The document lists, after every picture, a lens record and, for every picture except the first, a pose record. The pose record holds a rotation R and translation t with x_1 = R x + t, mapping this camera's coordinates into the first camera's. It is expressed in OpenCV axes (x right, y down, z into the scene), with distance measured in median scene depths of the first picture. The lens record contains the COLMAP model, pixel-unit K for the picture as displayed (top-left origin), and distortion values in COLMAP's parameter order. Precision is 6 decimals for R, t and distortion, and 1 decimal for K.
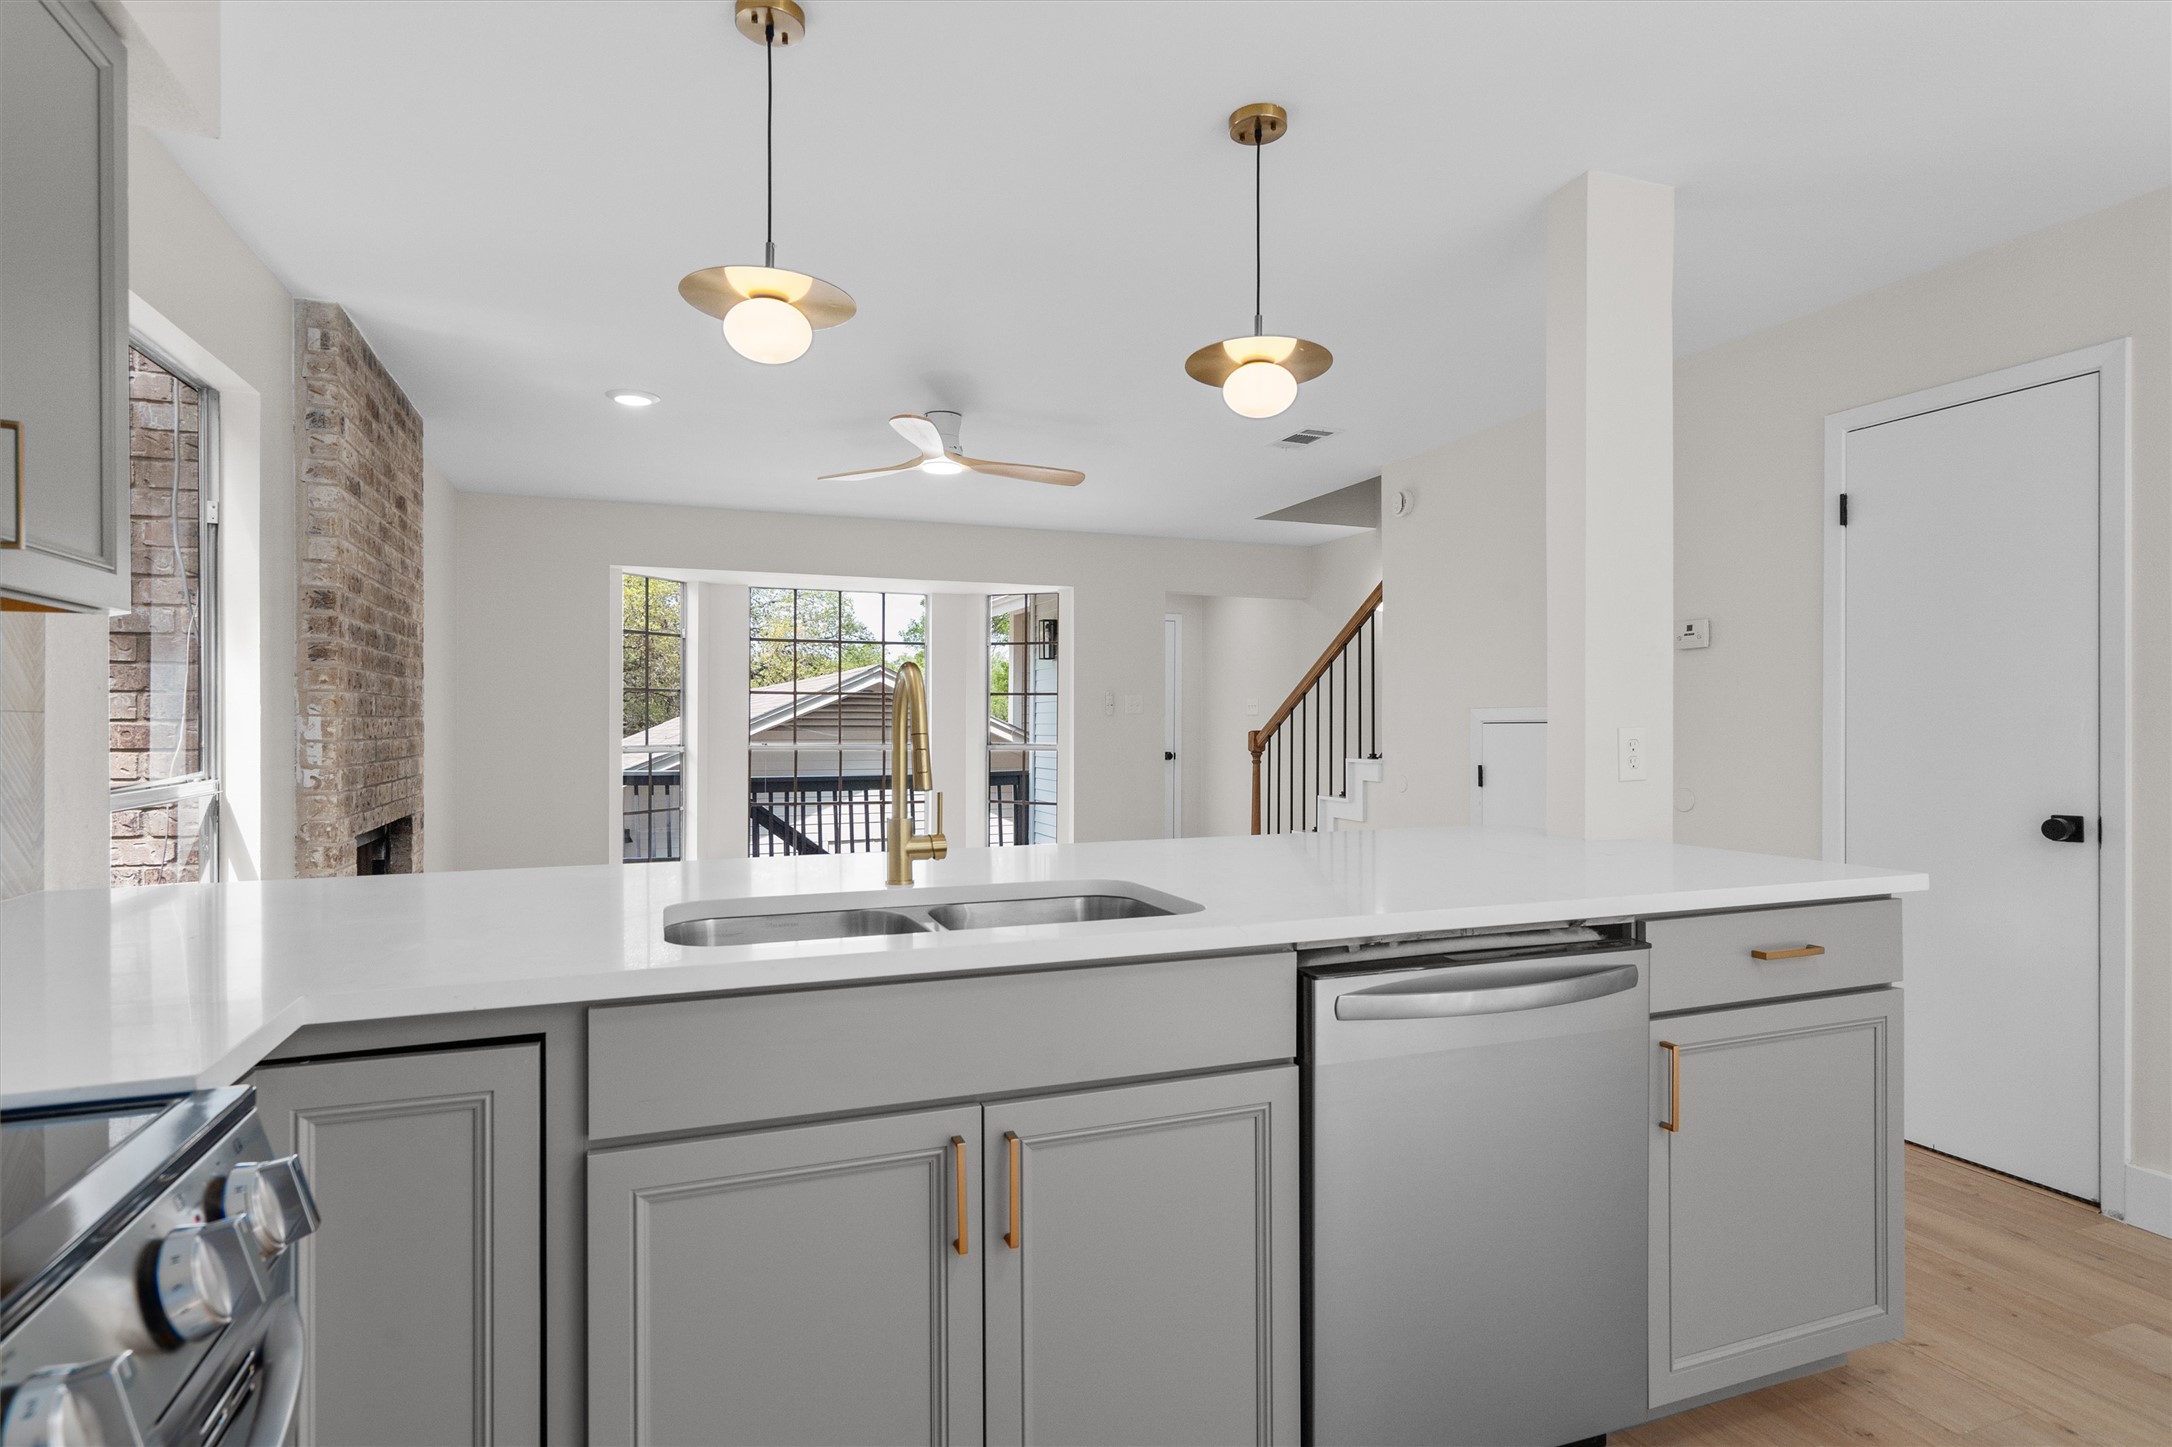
lens RADIAL K [[1138.4, 0, 1094.2], [0, 1138.4, 727.7], [0, 0, 1]] dist [-0.000054, -0.004214]
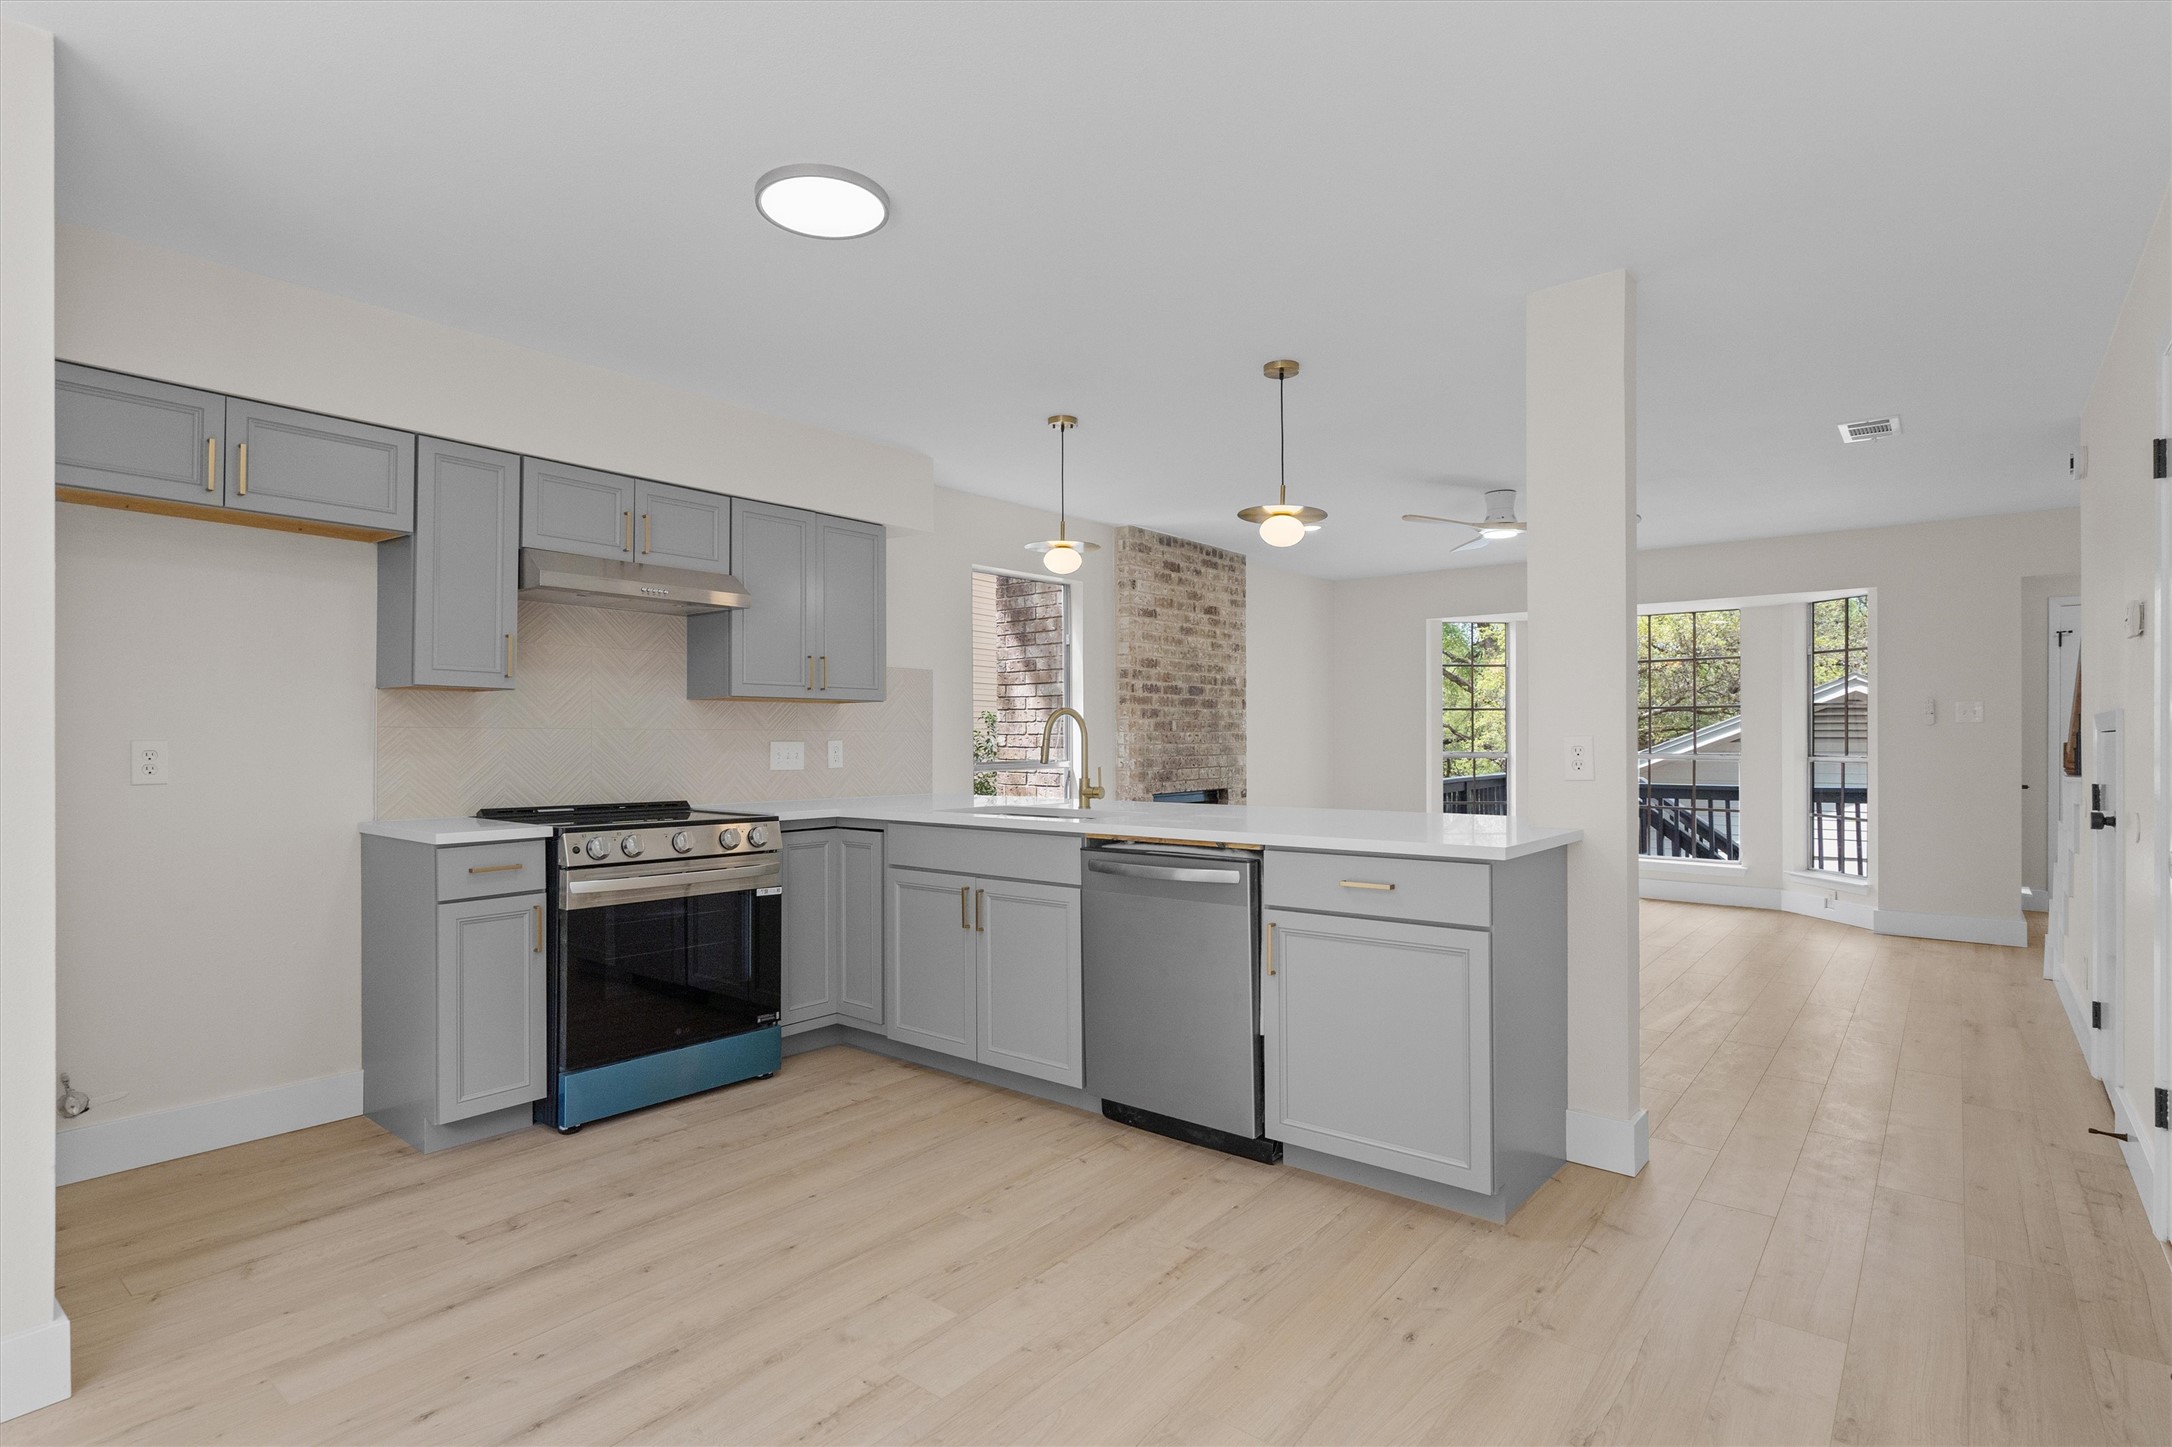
lens RADIAL K [[1138.4, 0, 1092.8], [0, 1138.4, 726.8], [0, 0, 1]] dist [-0.000054, -0.004214]
pose [[0.490137, -0.008656, -0.871602, 0.538244], [-0.001600, 0.999940, -0.010830, 0.001608], [0.871644, 0.006703, 0.490094, -0.016787]]
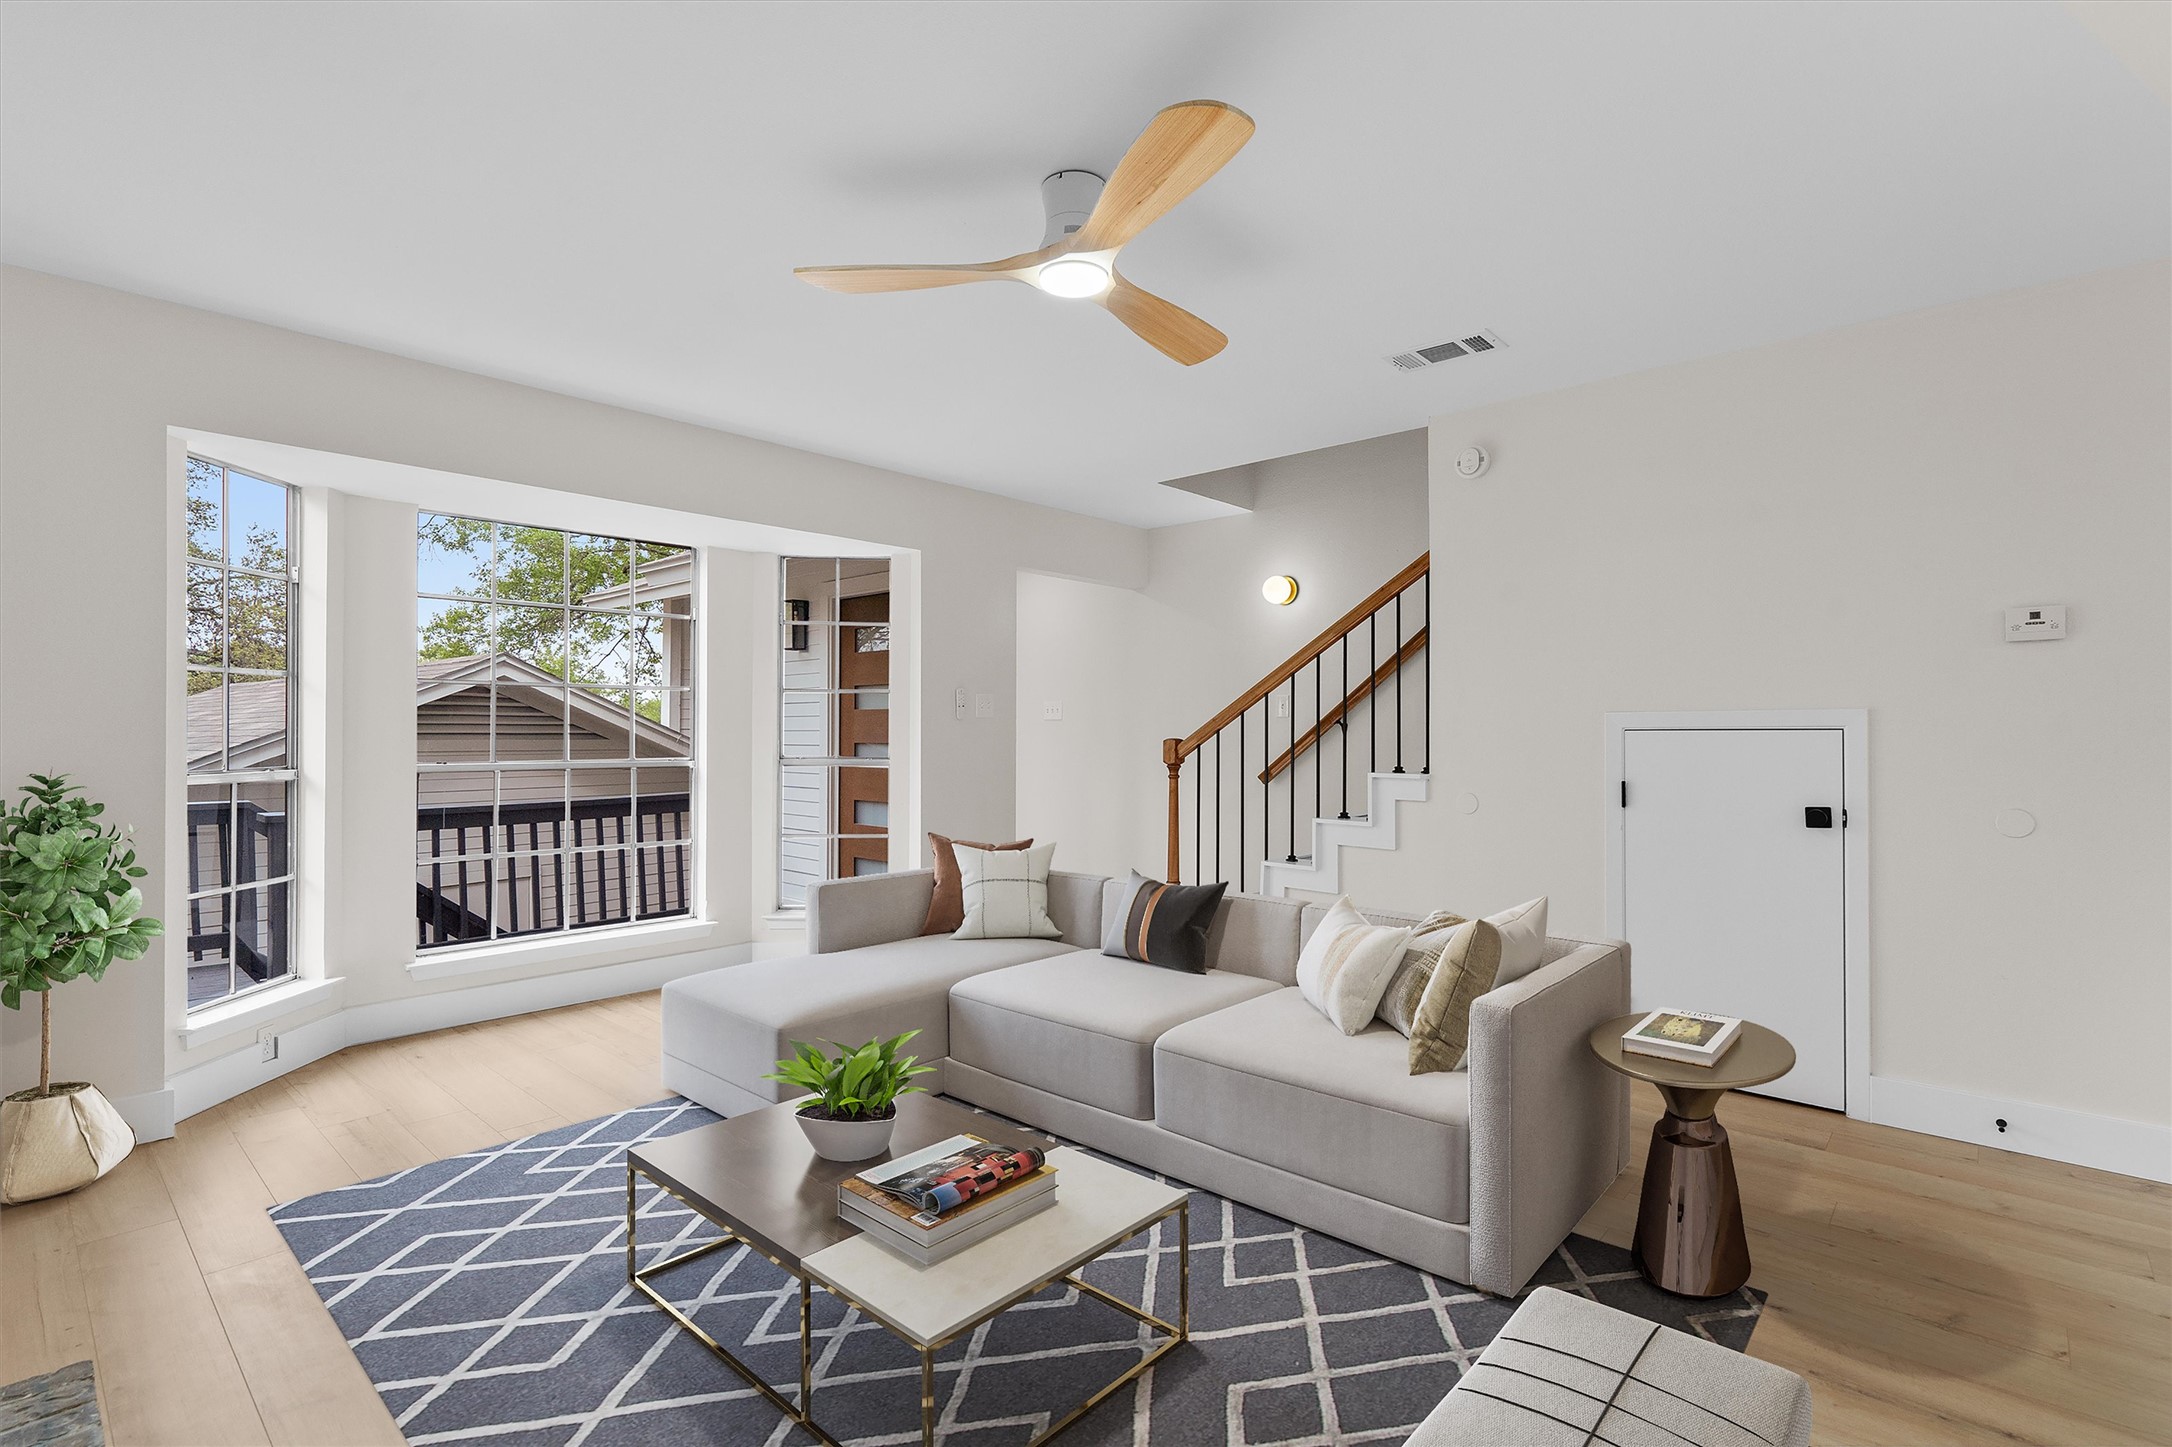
lens RADIAL K [[989.8, 0, 1091.7], [0, 989.8, 730.1], [0, 0, 1]] dist [-0.004585, 0.000313]
pose [[0.890803, -0.001243, 0.454387, -0.245082], [0.001677, 0.999998, -0.000552, -0.002998], [-0.454386, 0.001254, 0.890804, 0.398775]]
